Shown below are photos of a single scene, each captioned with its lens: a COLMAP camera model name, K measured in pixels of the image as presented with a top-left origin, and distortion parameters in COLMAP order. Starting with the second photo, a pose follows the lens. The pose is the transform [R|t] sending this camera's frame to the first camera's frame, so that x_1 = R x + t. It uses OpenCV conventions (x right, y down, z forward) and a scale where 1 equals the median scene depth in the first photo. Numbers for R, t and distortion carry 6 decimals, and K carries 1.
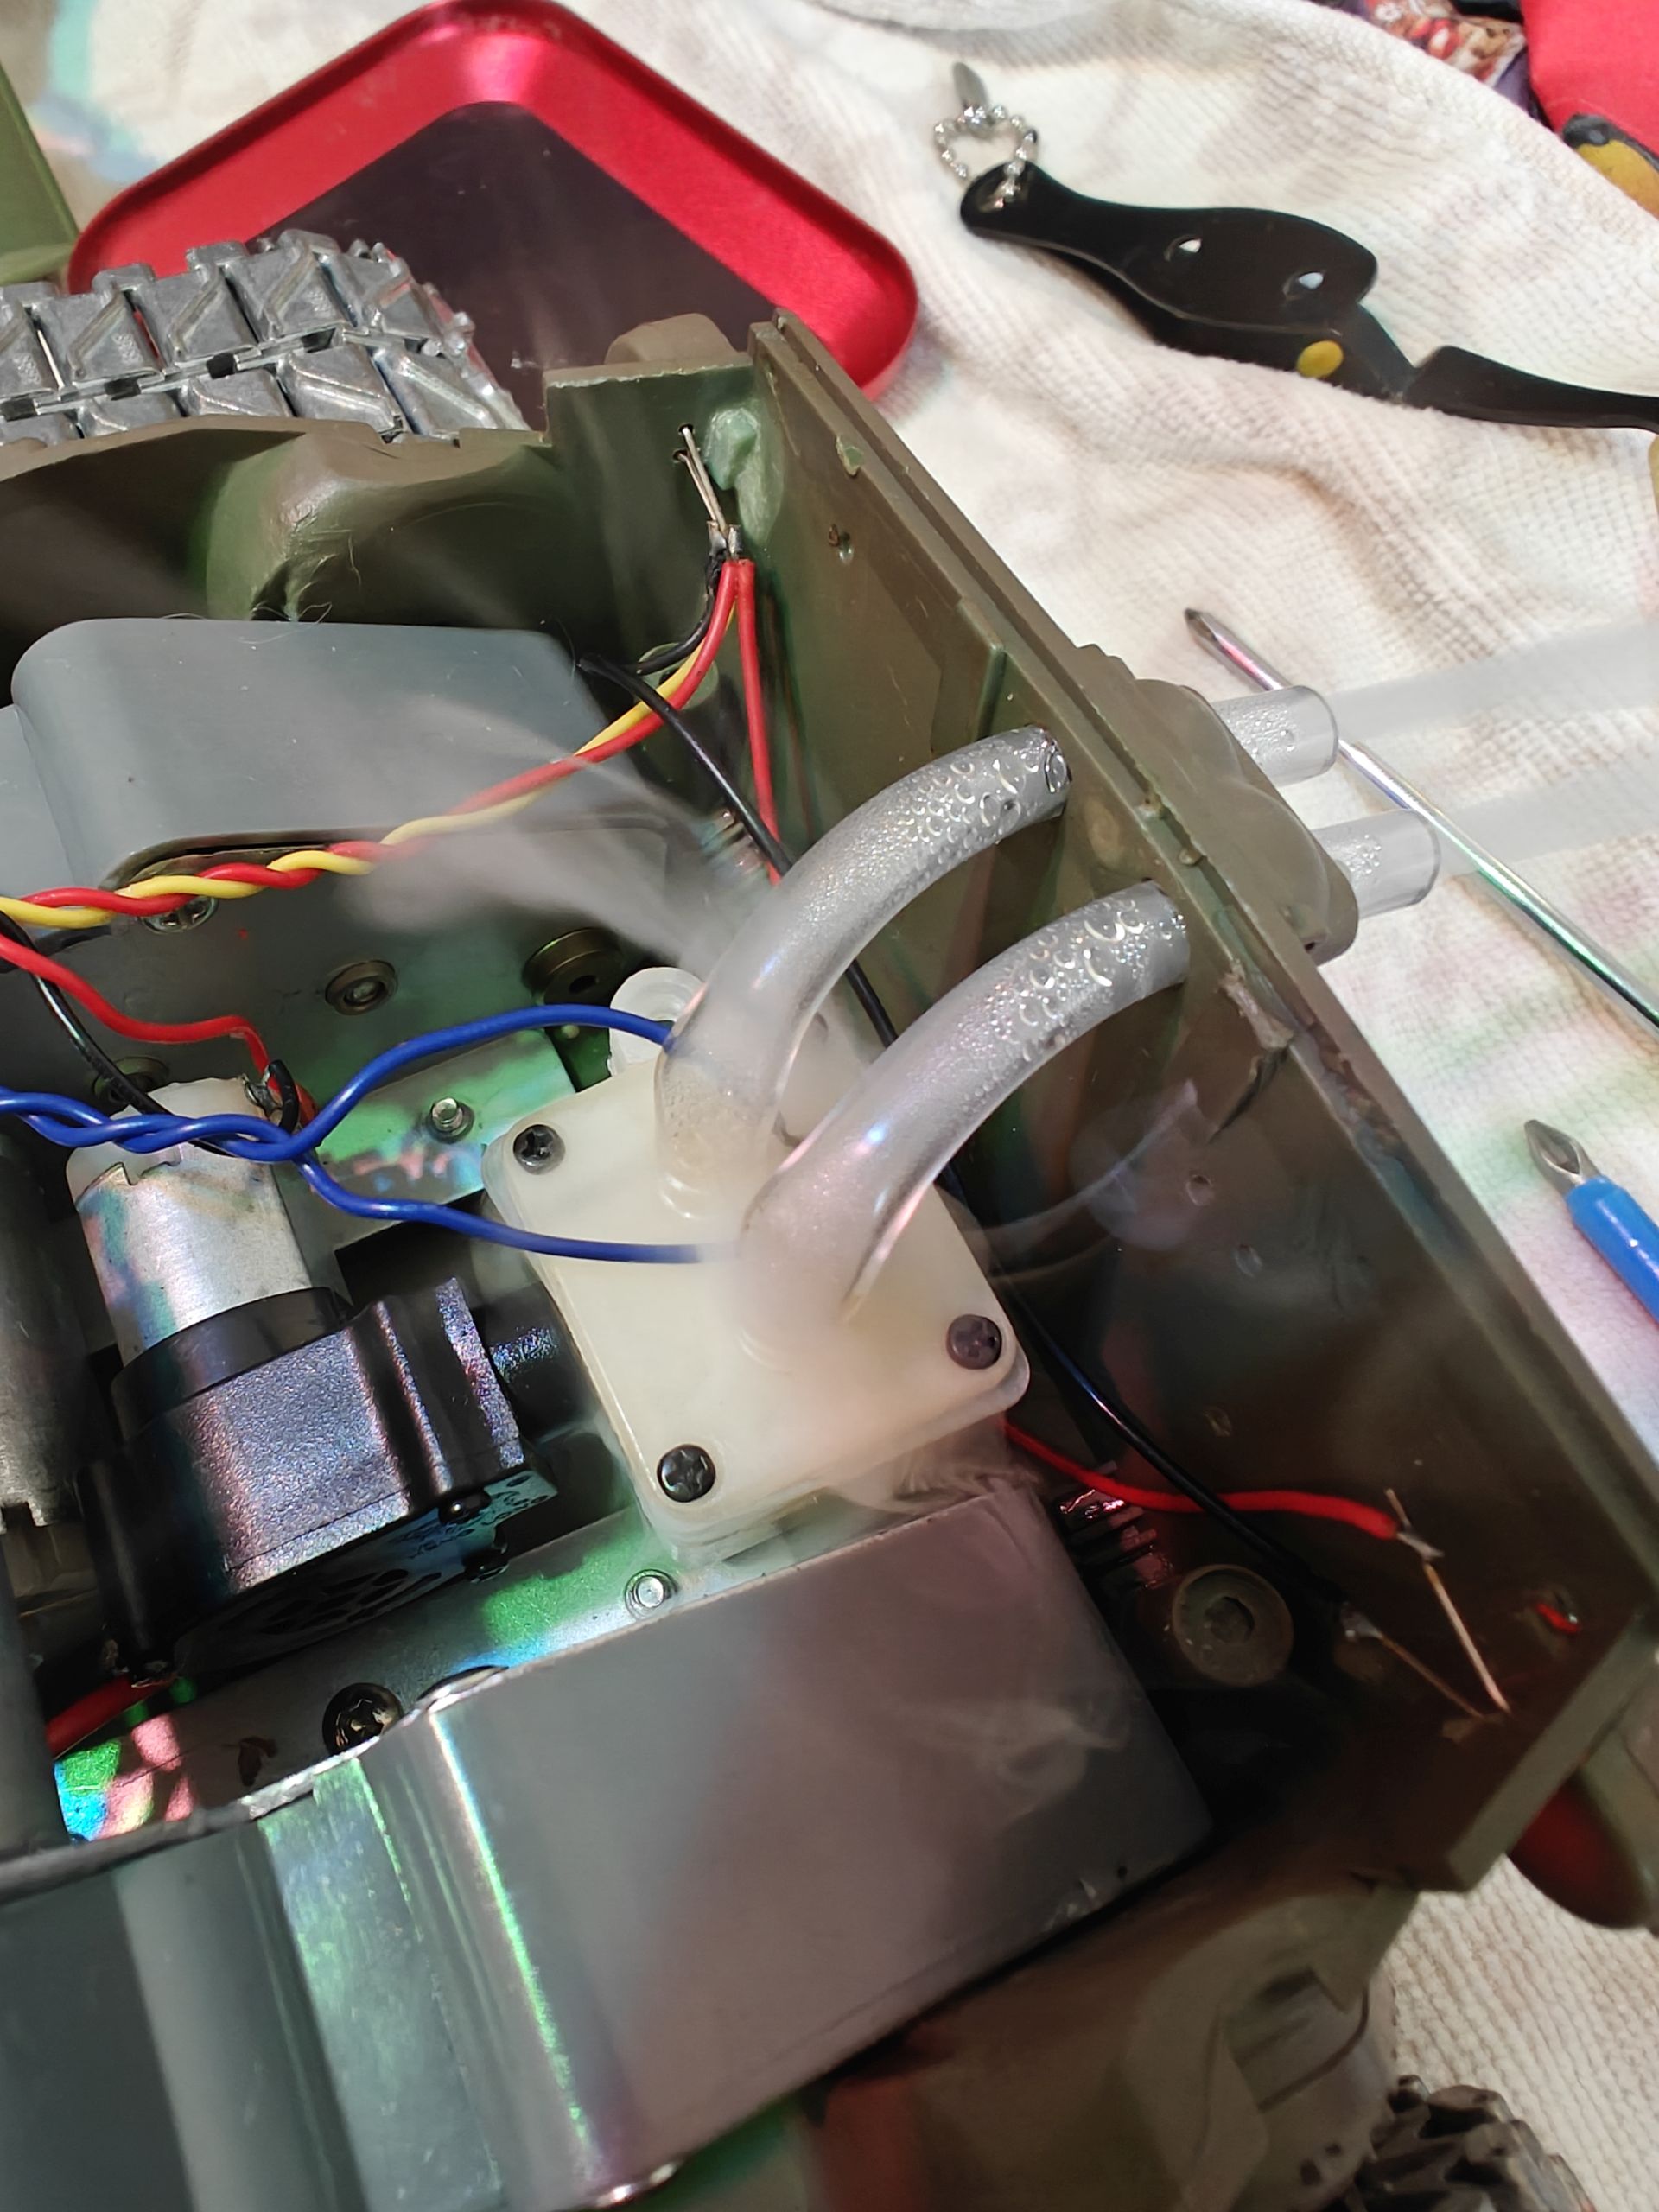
lens RADIAL K [[1496.9, 0, 829.5], [0, 1496.9, 1106.0], [0, 0, 1]] dist [0.001594, 0.004718]
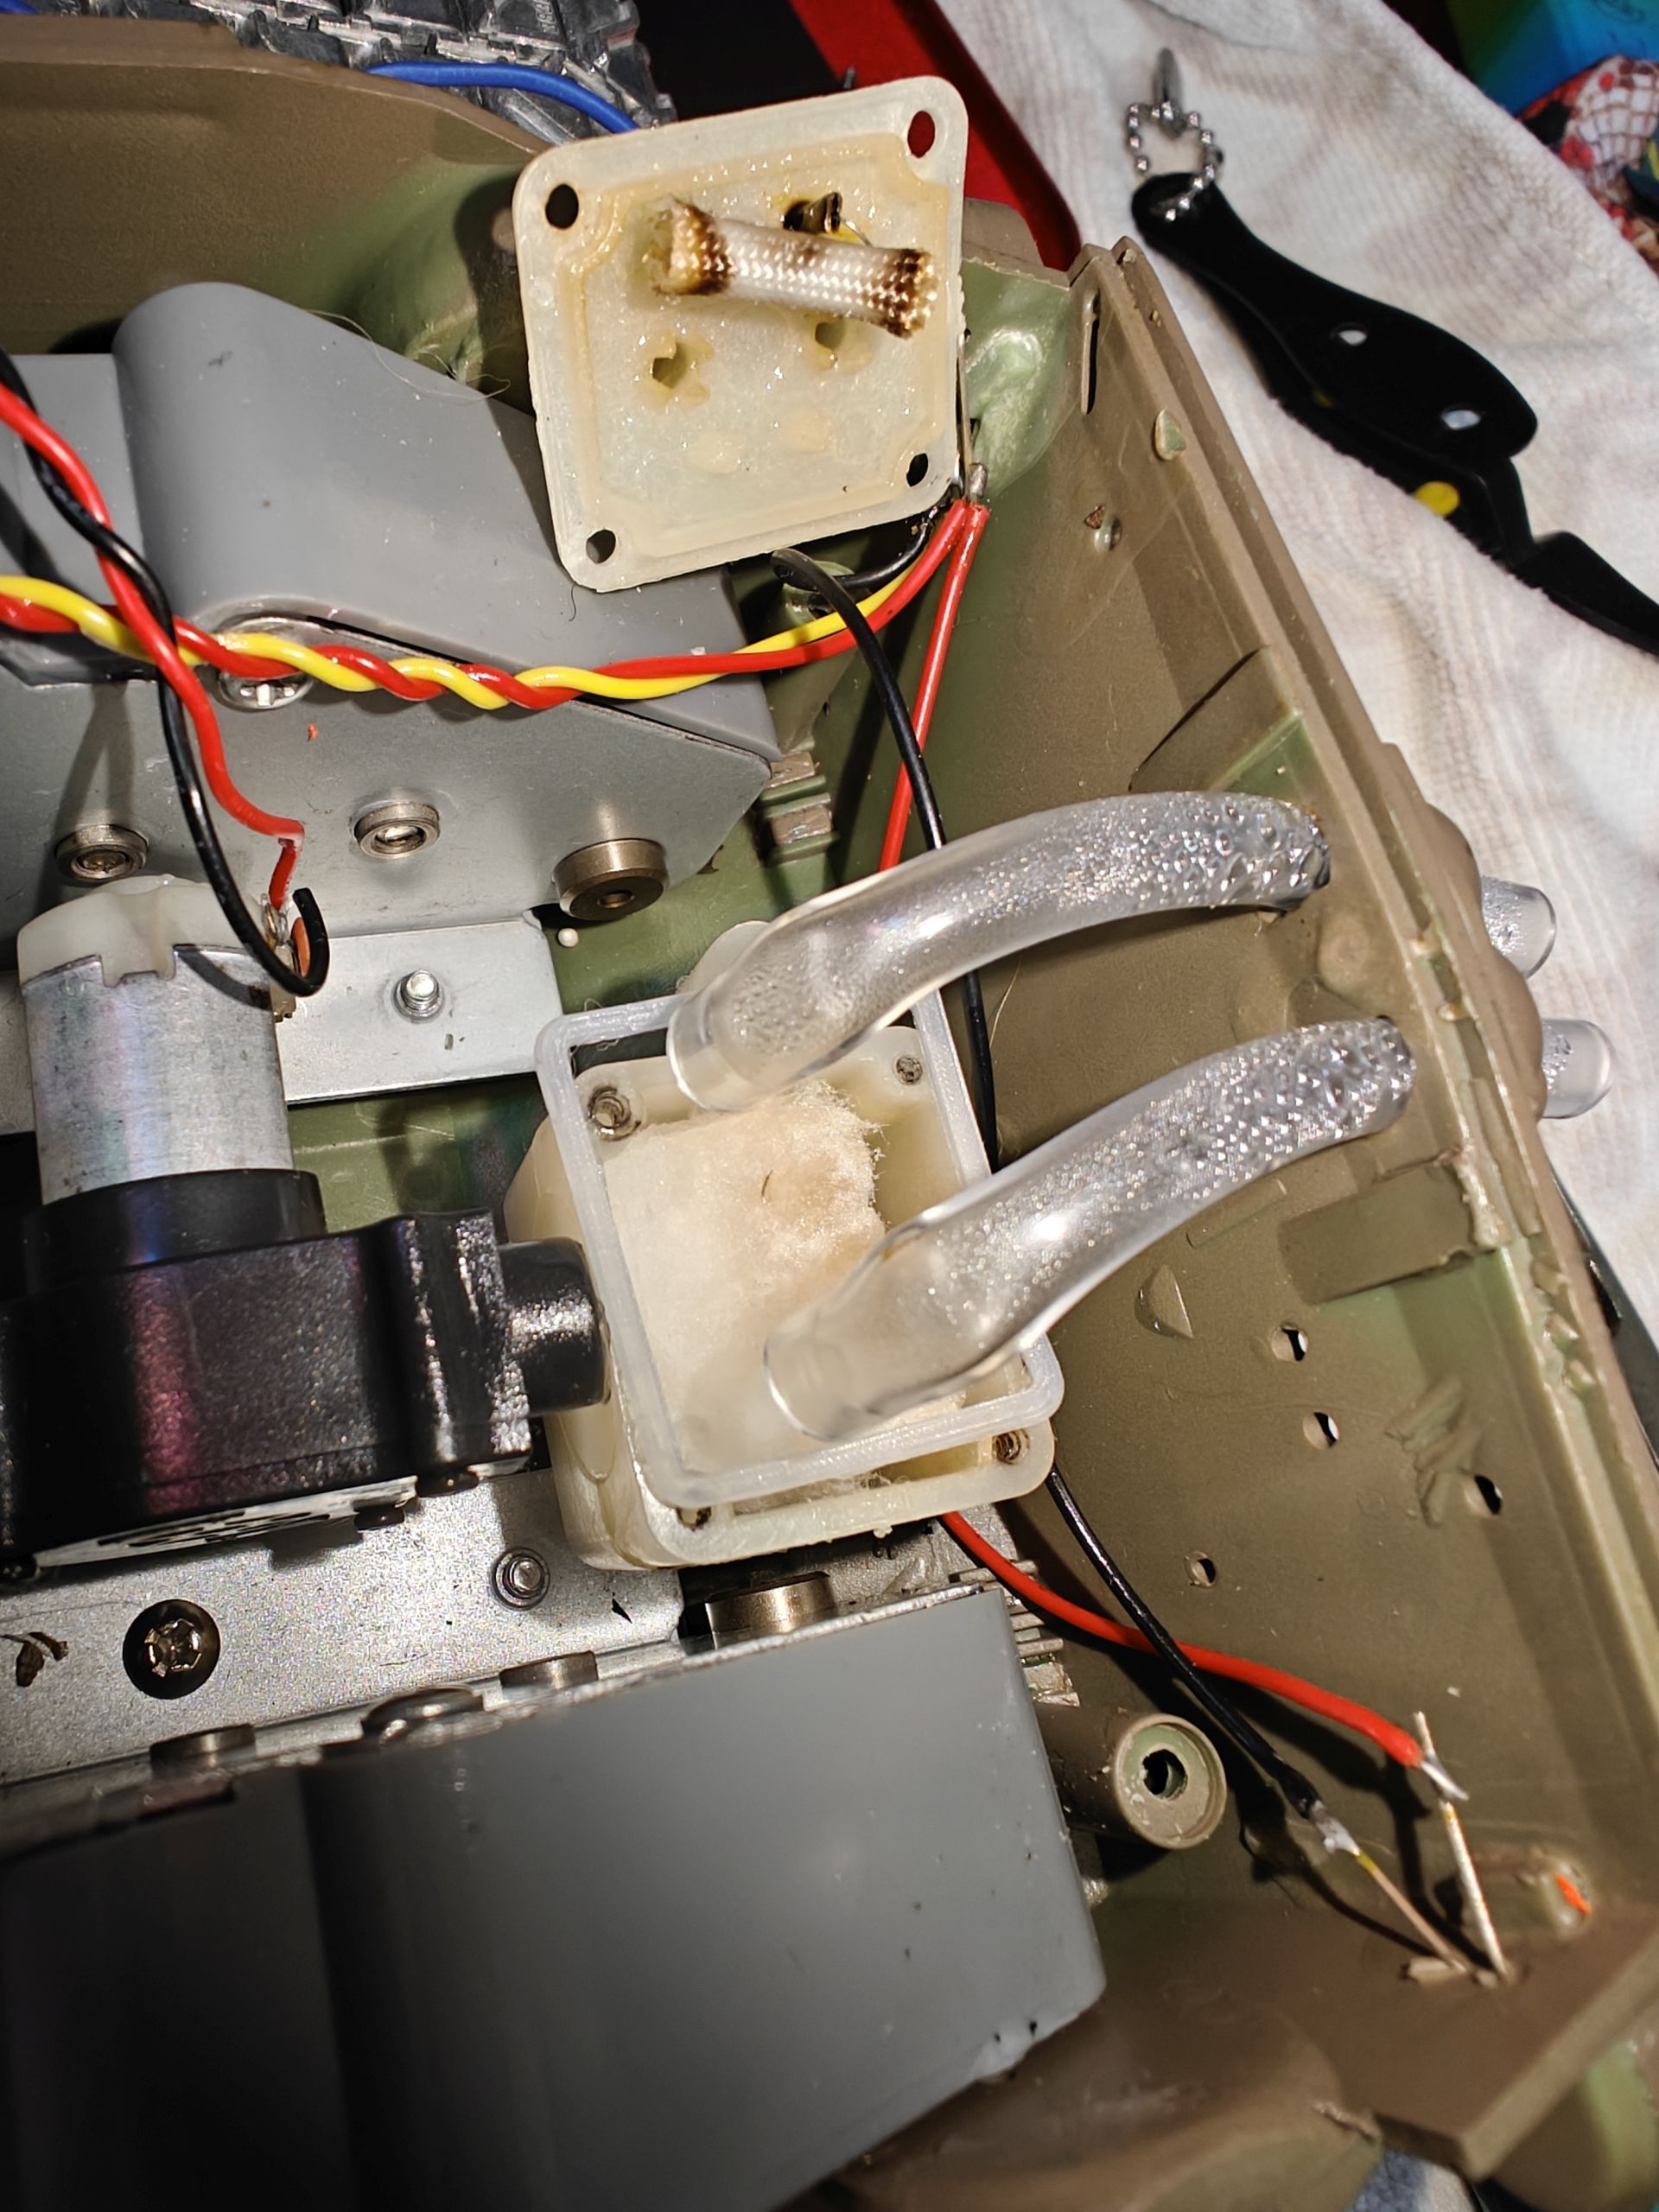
lens RADIAL K [[1481.9, 0, 828.8], [0, 1481.9, 1174.9], [0, 0, 1]] dist [0.006145, 0.001230]
pose [[0.944102, 0.282952, 0.169143, -0.171223], [-0.294133, 0.954721, 0.044644, -0.001086], [-0.148852, -0.091899, 0.984580, 0.112923]]
